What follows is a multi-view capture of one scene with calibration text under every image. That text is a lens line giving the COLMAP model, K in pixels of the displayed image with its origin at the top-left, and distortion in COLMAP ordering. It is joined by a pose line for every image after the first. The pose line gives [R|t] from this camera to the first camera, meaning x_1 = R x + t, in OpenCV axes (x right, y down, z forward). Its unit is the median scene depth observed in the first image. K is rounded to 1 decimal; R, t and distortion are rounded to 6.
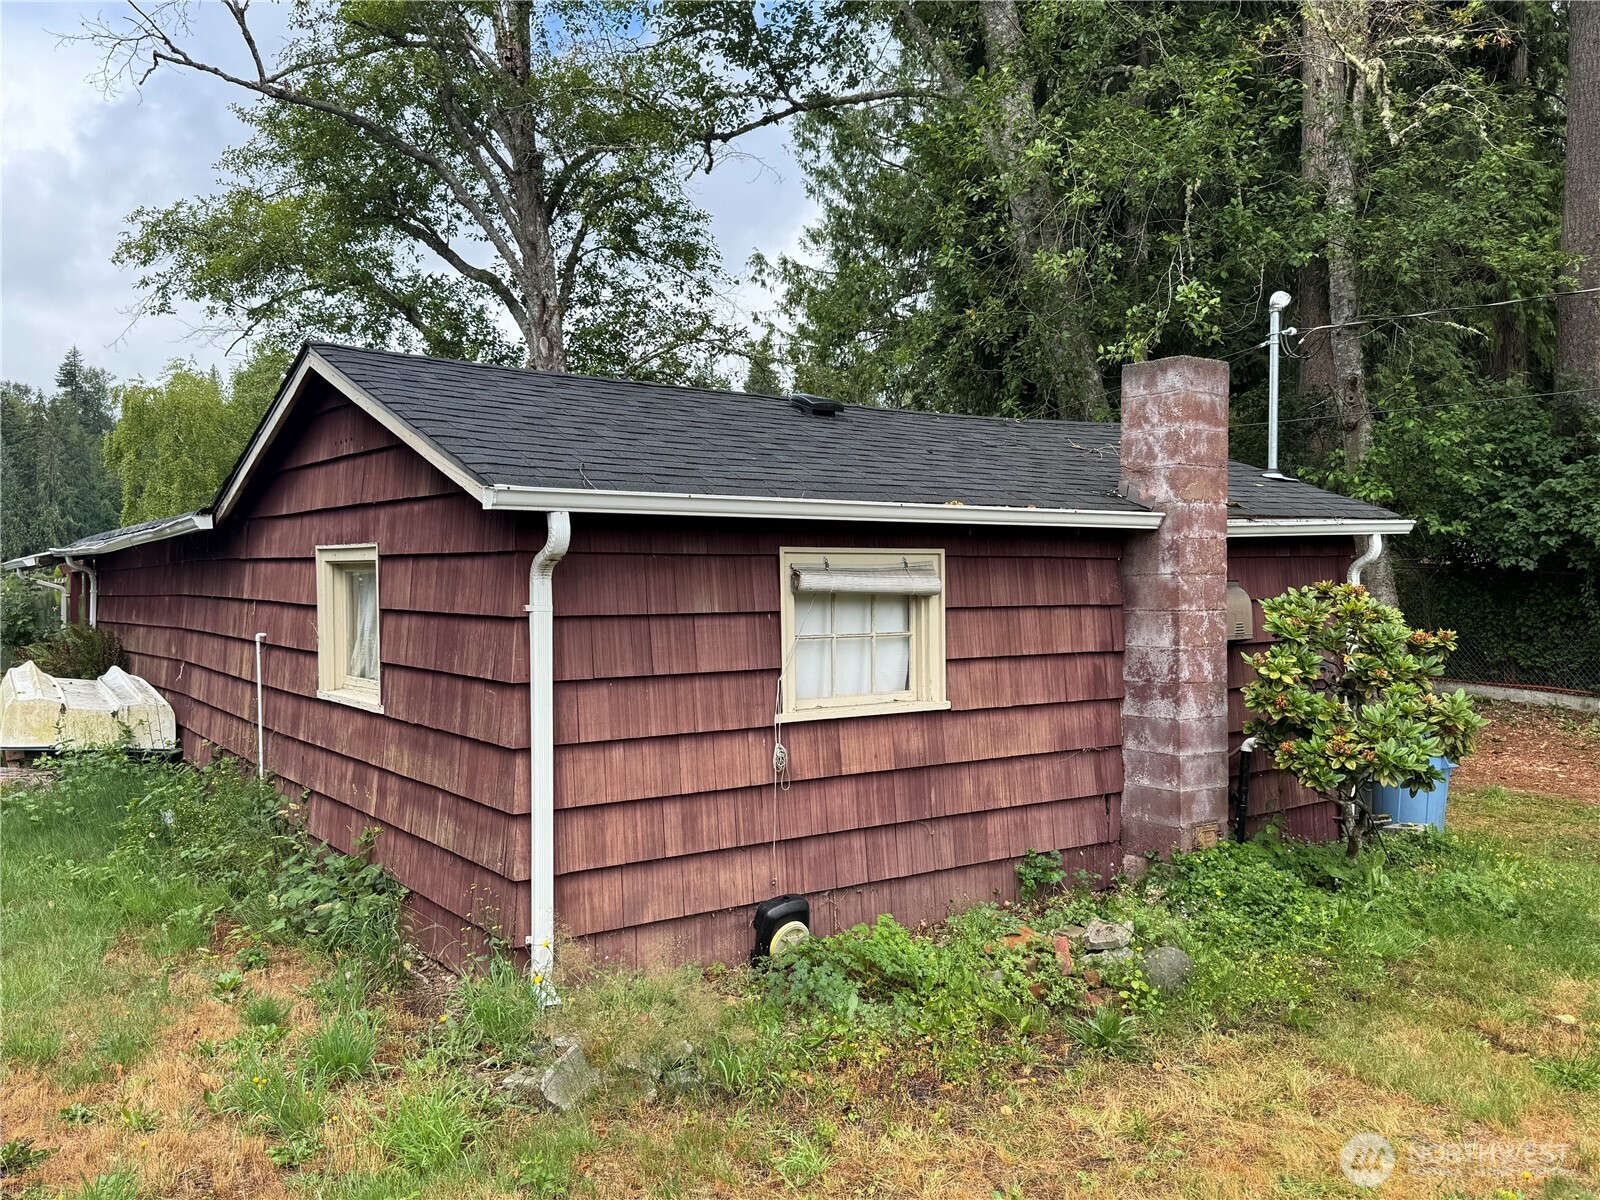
lens RADIAL K [[1321.1, 0, 799.2], [0, 1321.1, 607.7], [0, 0, 1]] dist [0.138018, -0.232520]
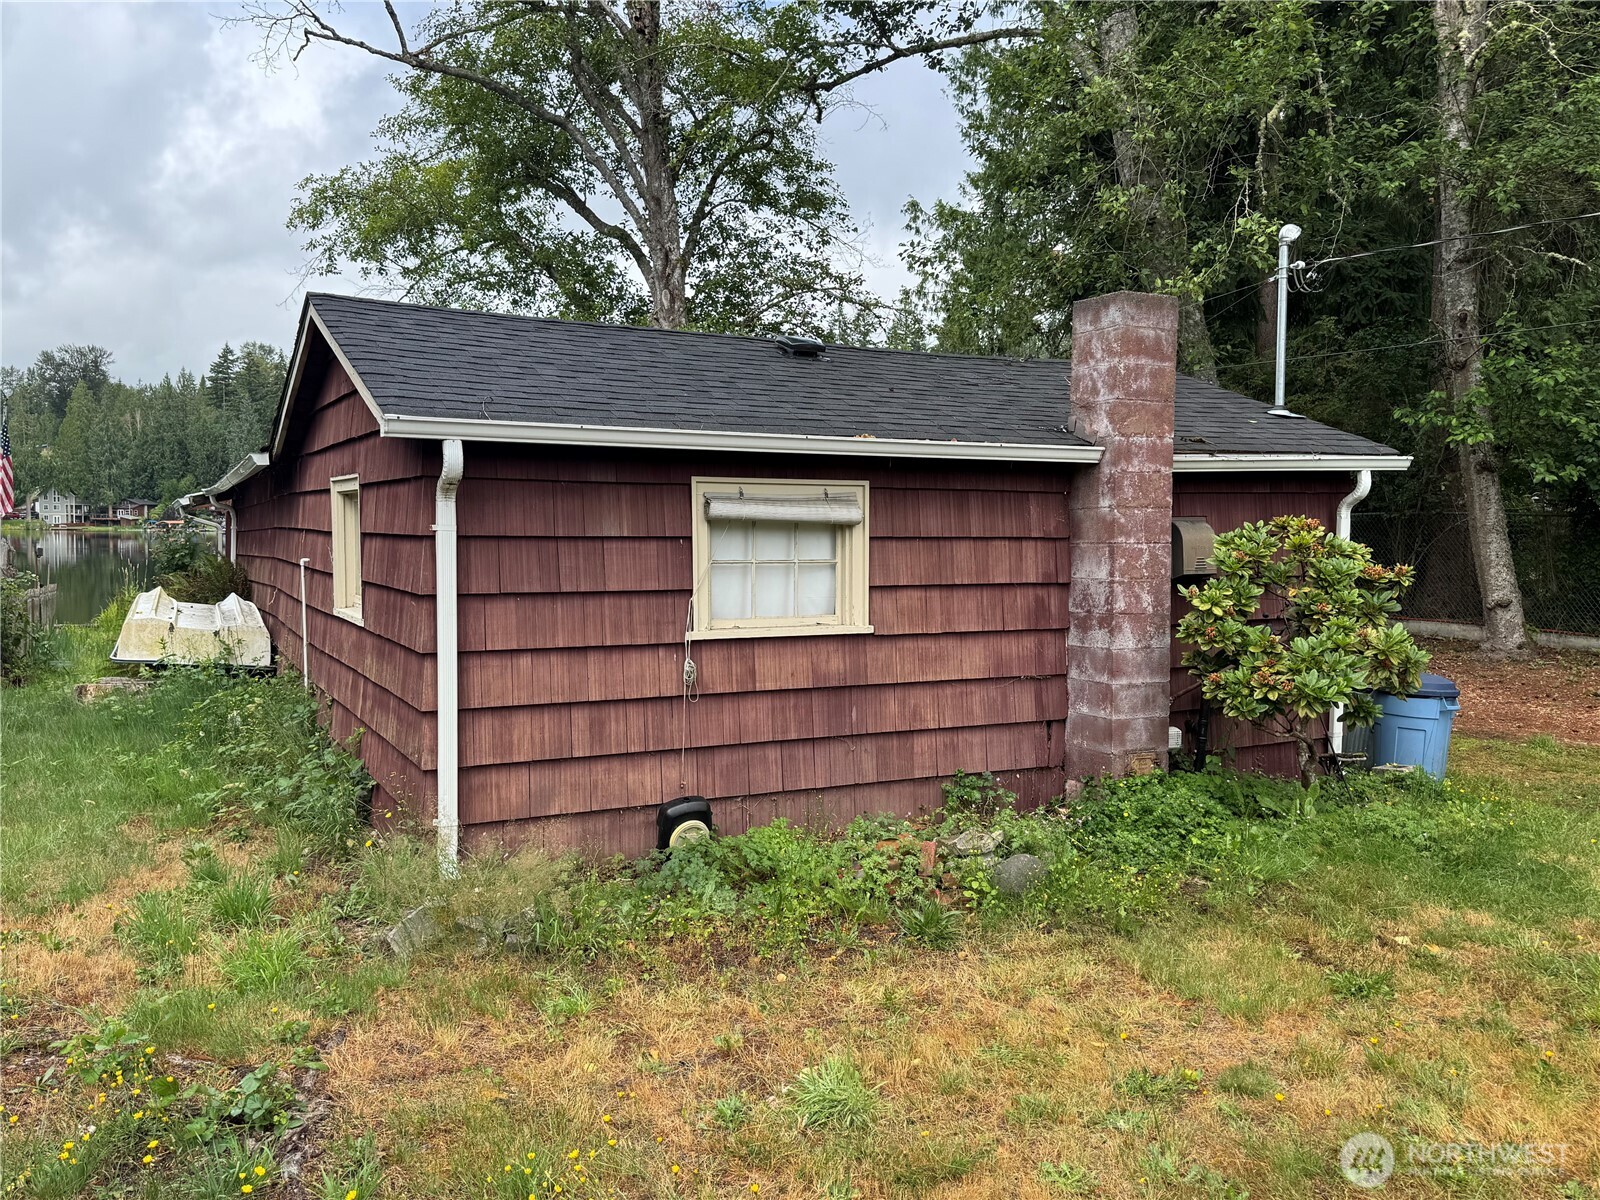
lens RADIAL K [[1318.9, 0, 800.0], [0, 1318.9, 600.0], [0, 0, 1]] dist [0.168098, -0.339158]
pose [[0.988670, 0.015178, -0.149339, 0.195580], [-0.010794, 0.999488, 0.030124, 0.017495], [0.149720, -0.028171, 0.988327, -0.044892]]
